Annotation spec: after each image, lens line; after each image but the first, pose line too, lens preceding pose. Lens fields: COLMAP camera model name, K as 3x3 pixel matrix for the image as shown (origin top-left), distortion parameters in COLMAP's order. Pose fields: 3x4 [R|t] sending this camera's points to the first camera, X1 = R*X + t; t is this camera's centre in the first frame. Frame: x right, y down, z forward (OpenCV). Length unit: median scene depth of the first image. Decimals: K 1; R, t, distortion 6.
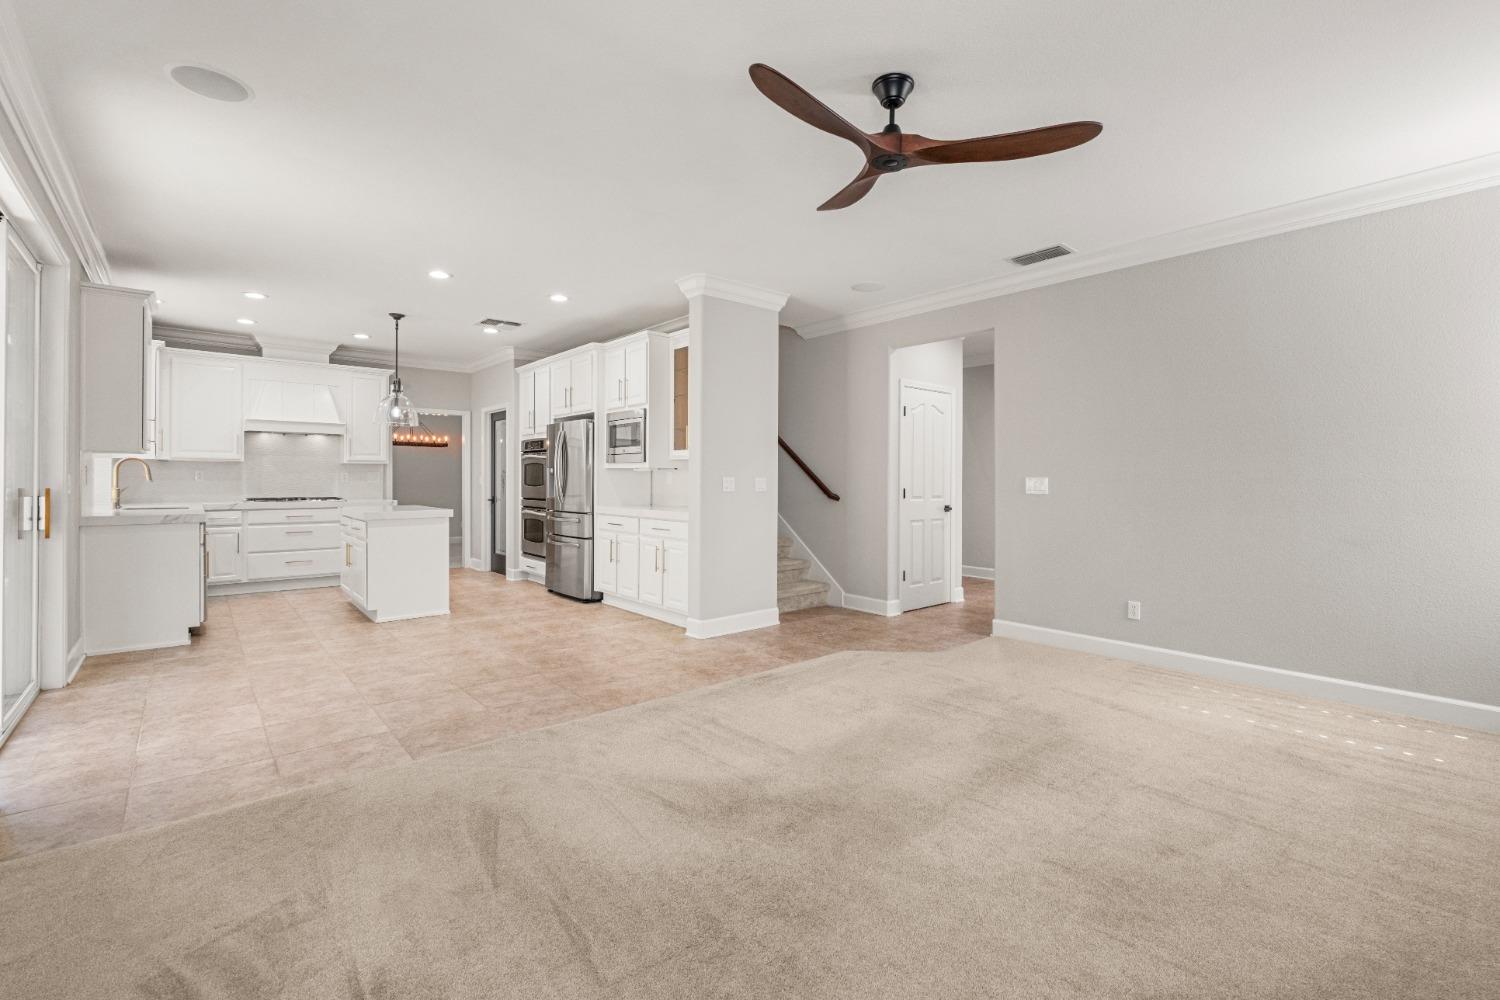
lens RADIAL K [[651.0, 0, 748.3], [0, 651.0, 475.9], [0, 0, 1]] dist [0.001308, 0.000347]
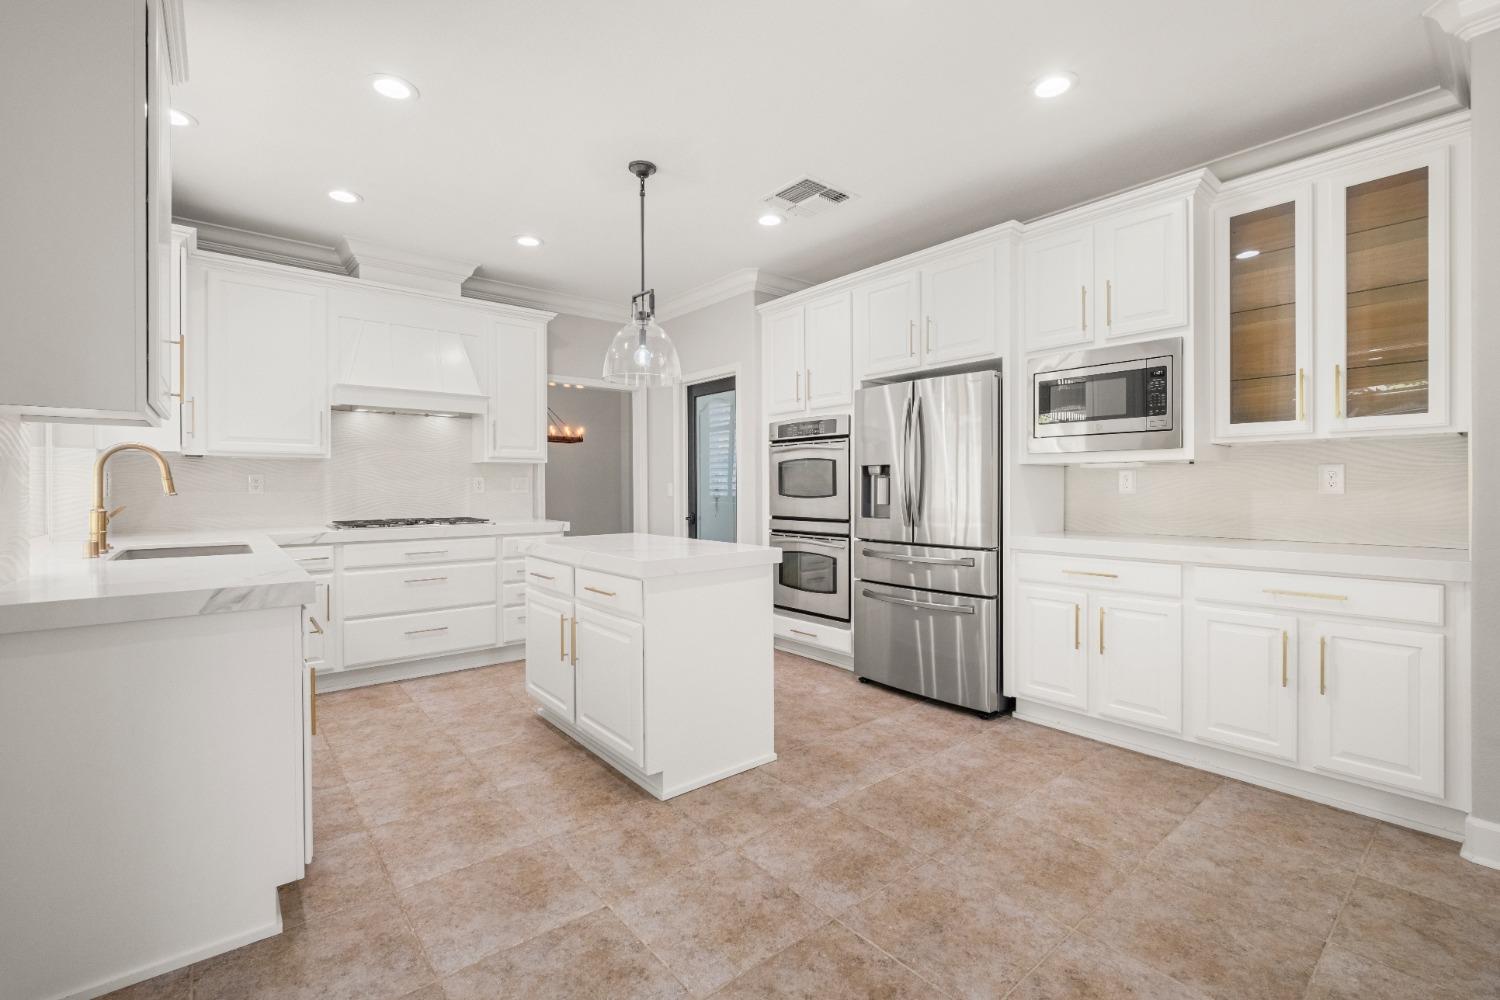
lens RADIAL K [[647.5, 0, 753.4], [0, 647.5, 487.7], [0, 0, 1]] dist [-0.002323, -0.000447]
pose [[0.999915, -0.007041, -0.010959, -0.408276], [0.007116, 0.999951, 0.006819, 0.002631], [0.010910, -0.006897, 0.999917, 0.446434]]
